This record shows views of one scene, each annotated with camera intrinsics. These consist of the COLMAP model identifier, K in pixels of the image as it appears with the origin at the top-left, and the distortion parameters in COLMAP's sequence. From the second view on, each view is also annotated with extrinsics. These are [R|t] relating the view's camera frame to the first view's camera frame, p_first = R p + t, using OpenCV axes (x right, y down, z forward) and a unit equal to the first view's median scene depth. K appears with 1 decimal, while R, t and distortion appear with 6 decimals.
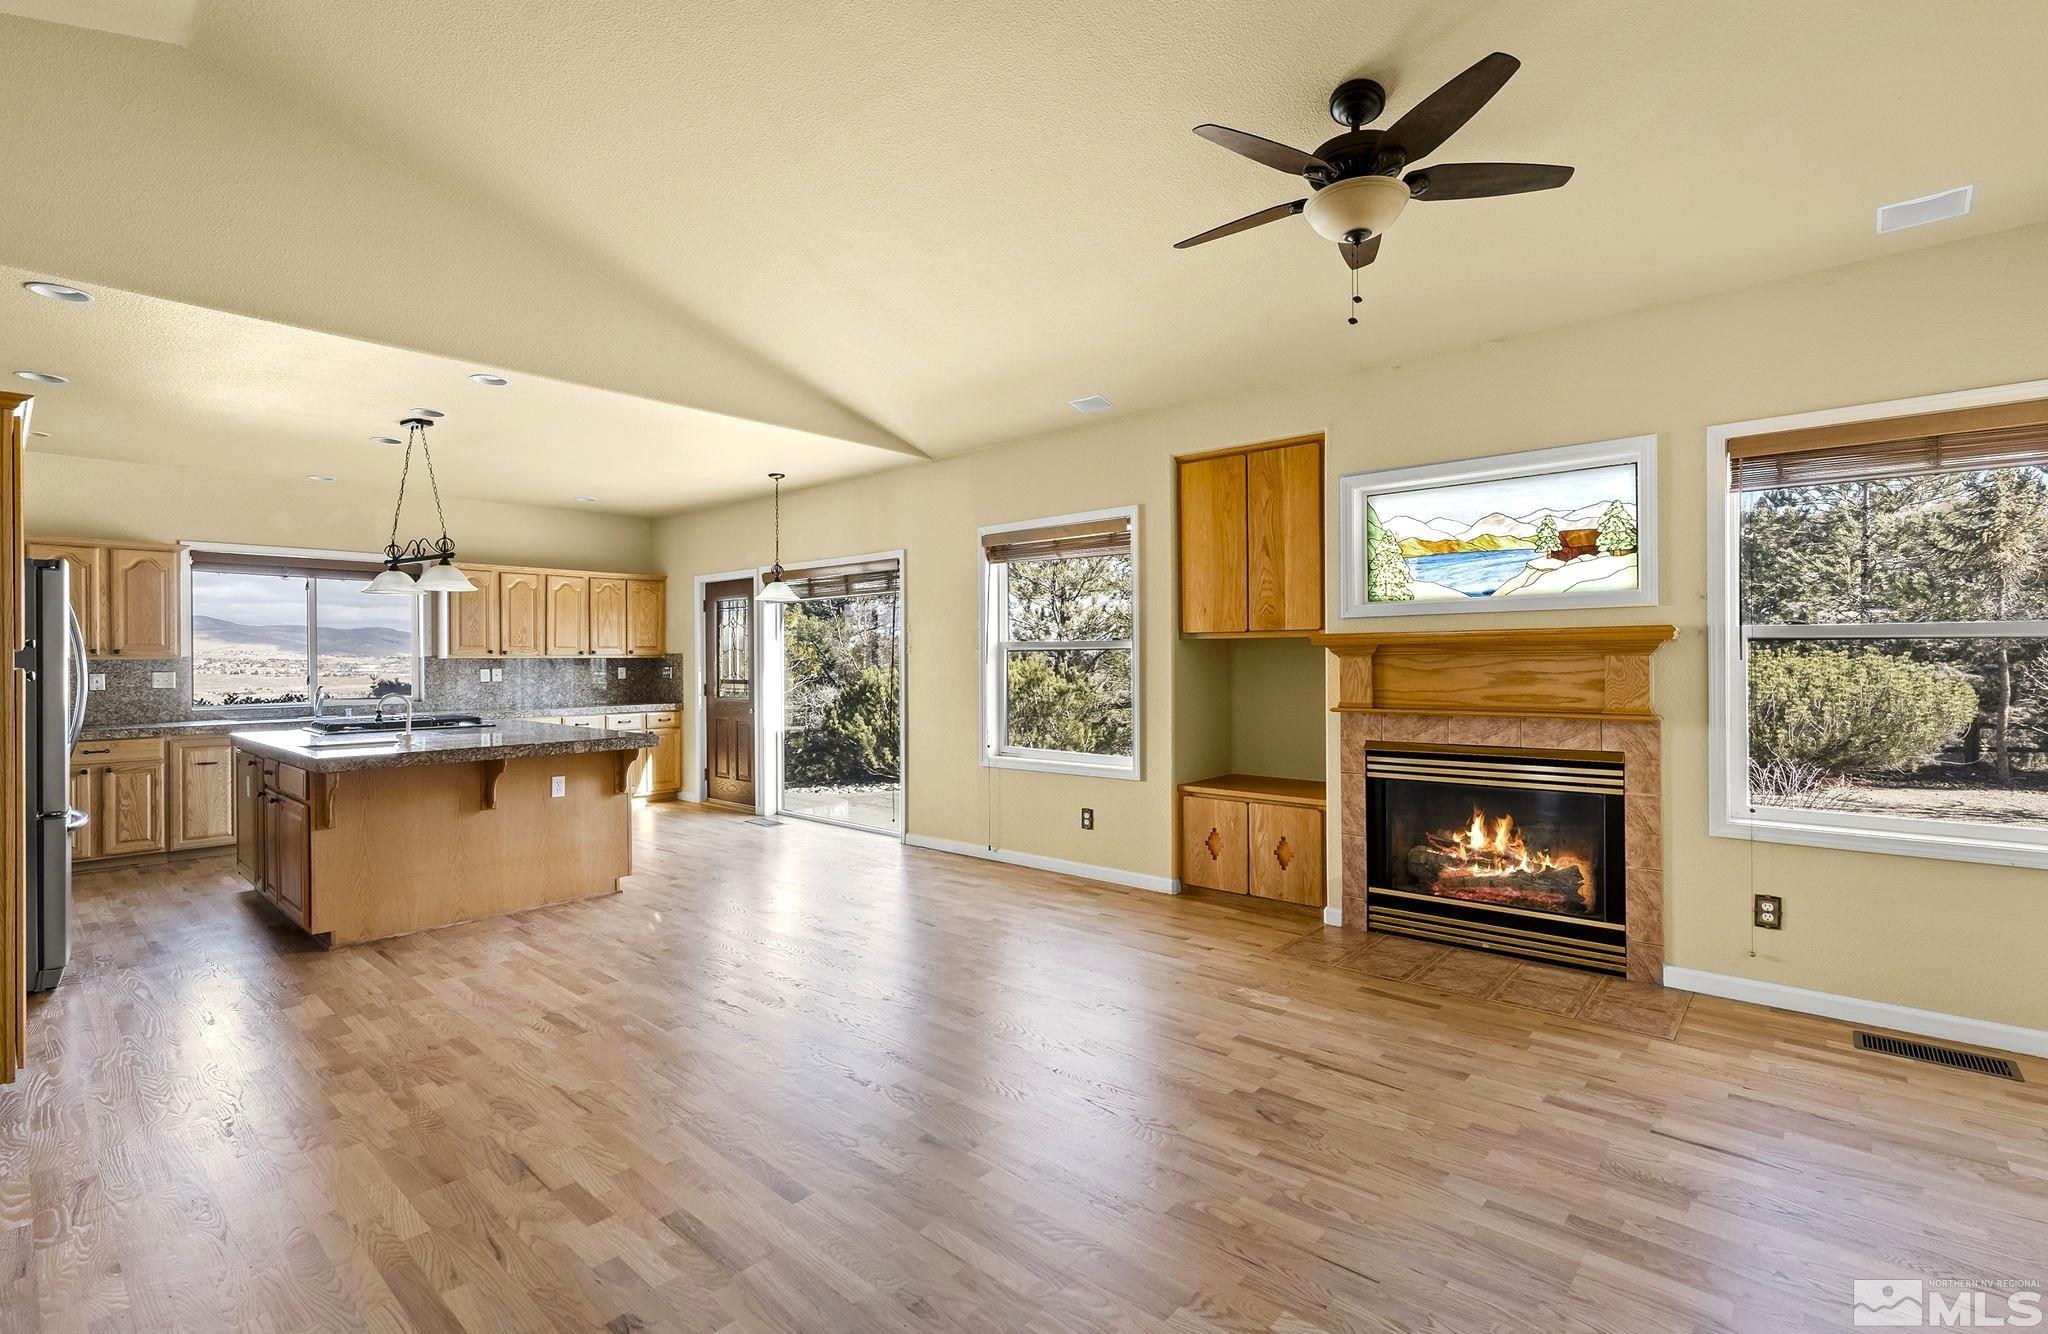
lens RADIAL K [[934.9, 0, 1023.9], [0, 934.9, 658.0], [0, 0, 1]] dist [-0.006506, 0.000195]
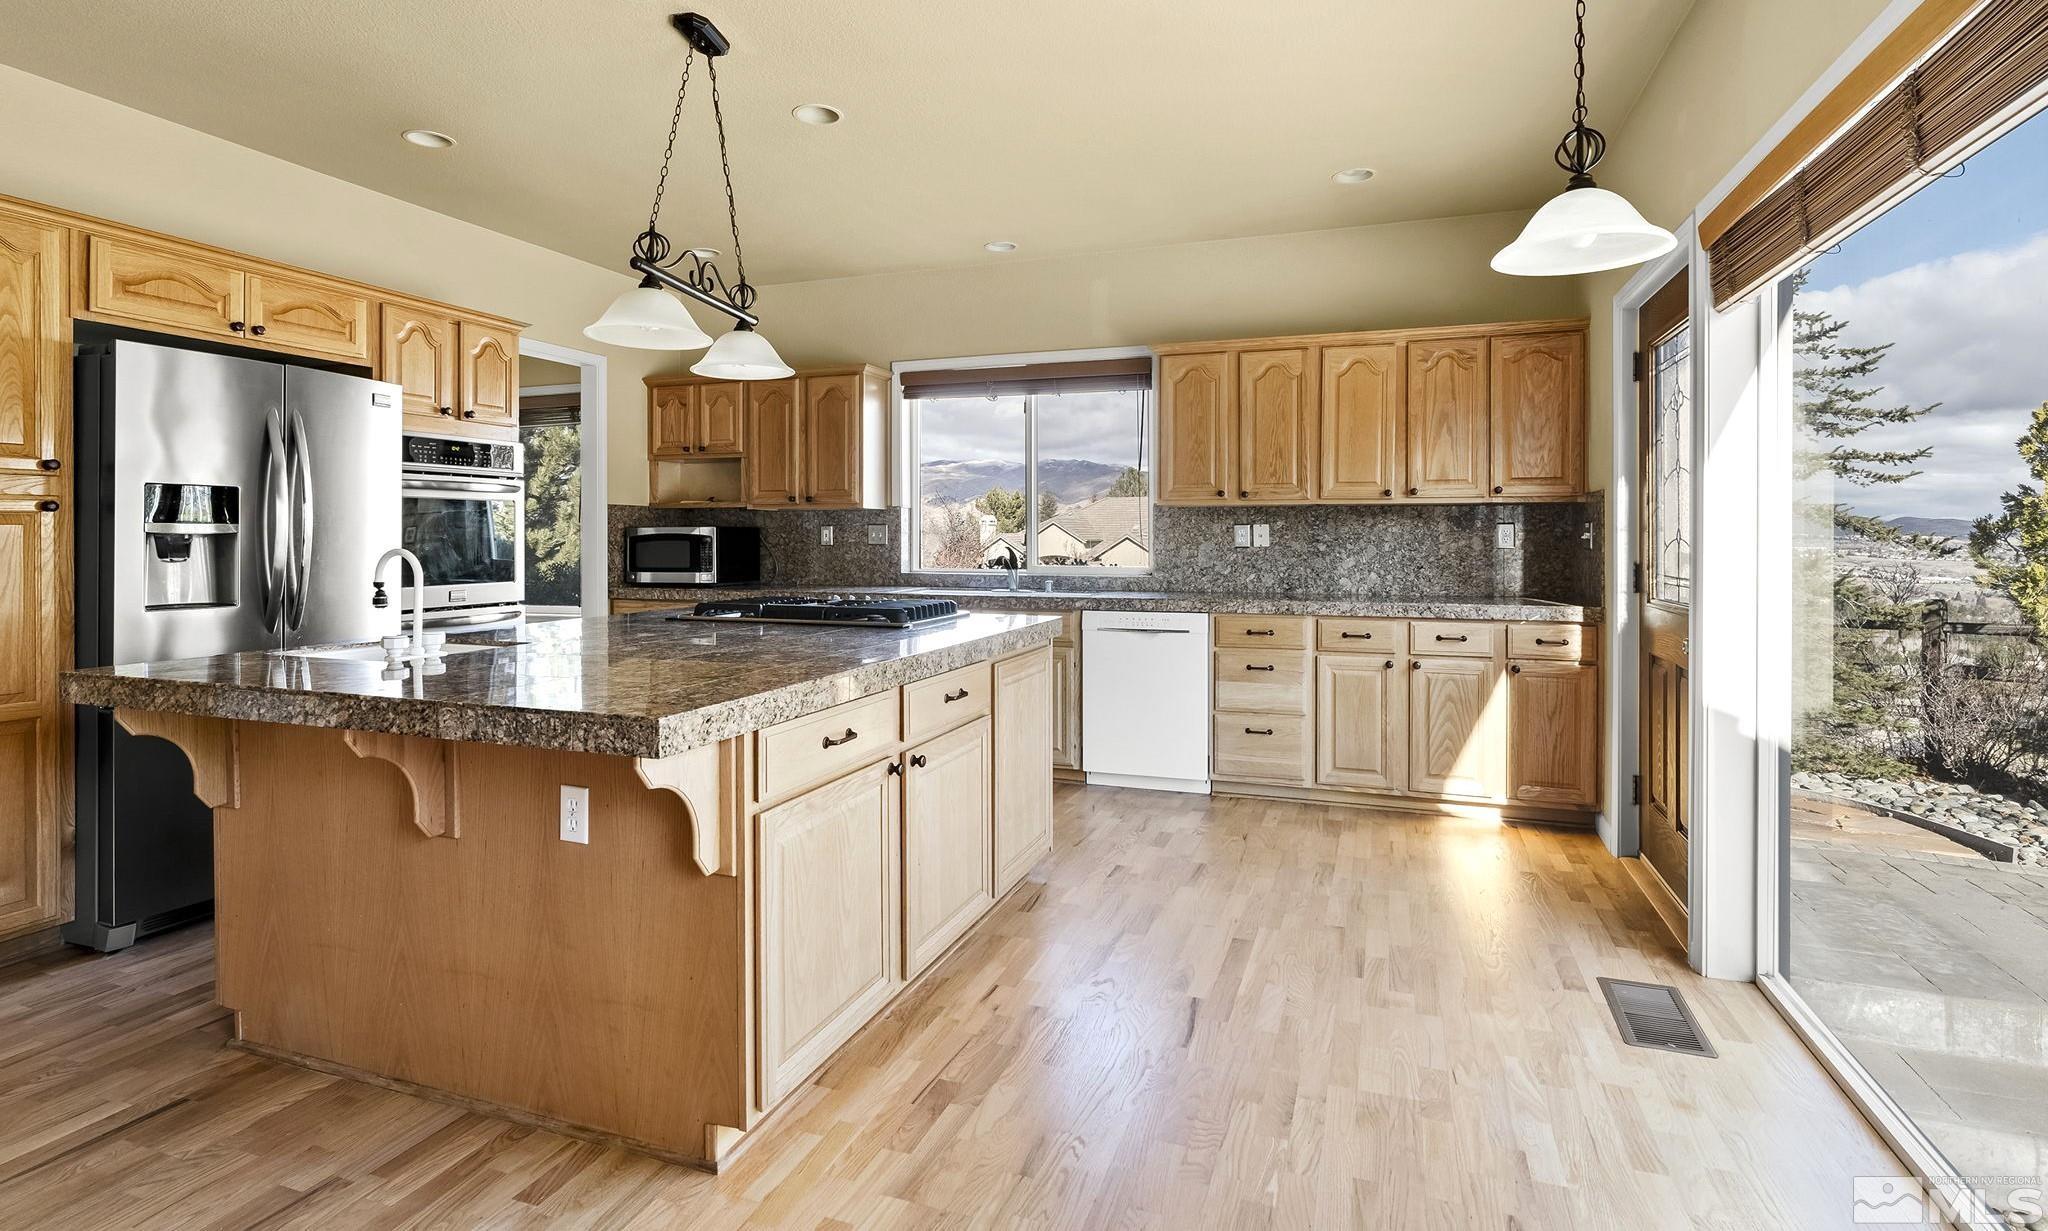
lens RADIAL K [[1019.6, 0, 1009.5], [0, 1019.6, 530.2], [0, 0, 1]] dist [-0.001624, 0.000054]
pose [[0.363316, 0.001822, -0.931664, -0.043093], [-0.003201, 0.999995, 0.000708, 0.017494], [0.931660, 0.002725, 0.363320, 0.726183]]
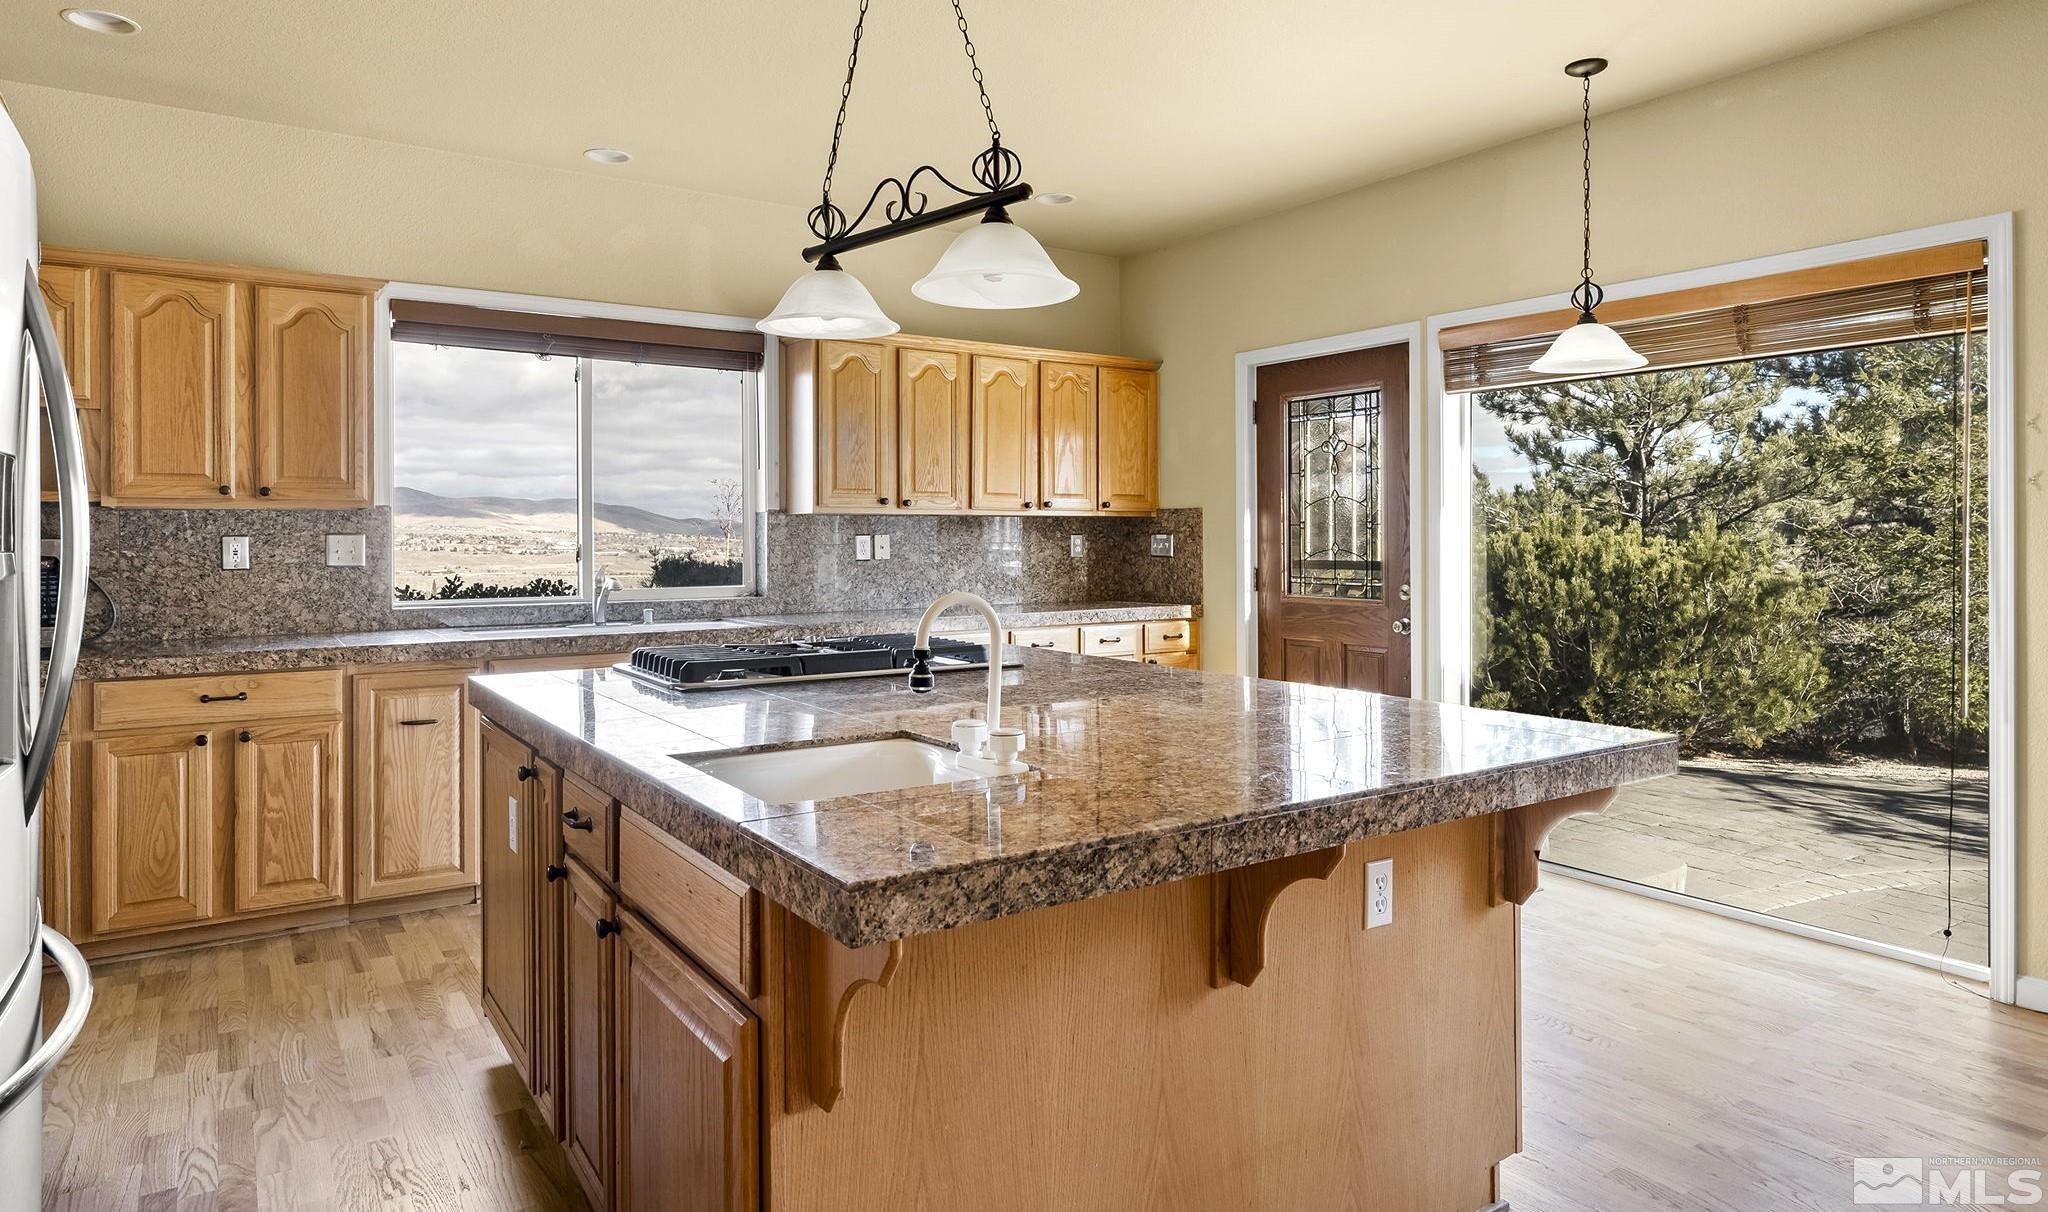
lens RADIAL K [[1211.6, 0, 1021.4], [0, 1211.6, 533.9], [0, 0, 1]] dist [-0.011811, 0.000118]
pose [[0.968691, 0.002456, -0.248257, -0.369449], [-0.002851, 0.999995, -0.001231, 0.013293], [0.248253, 0.001901, 0.968693, 0.414564]]
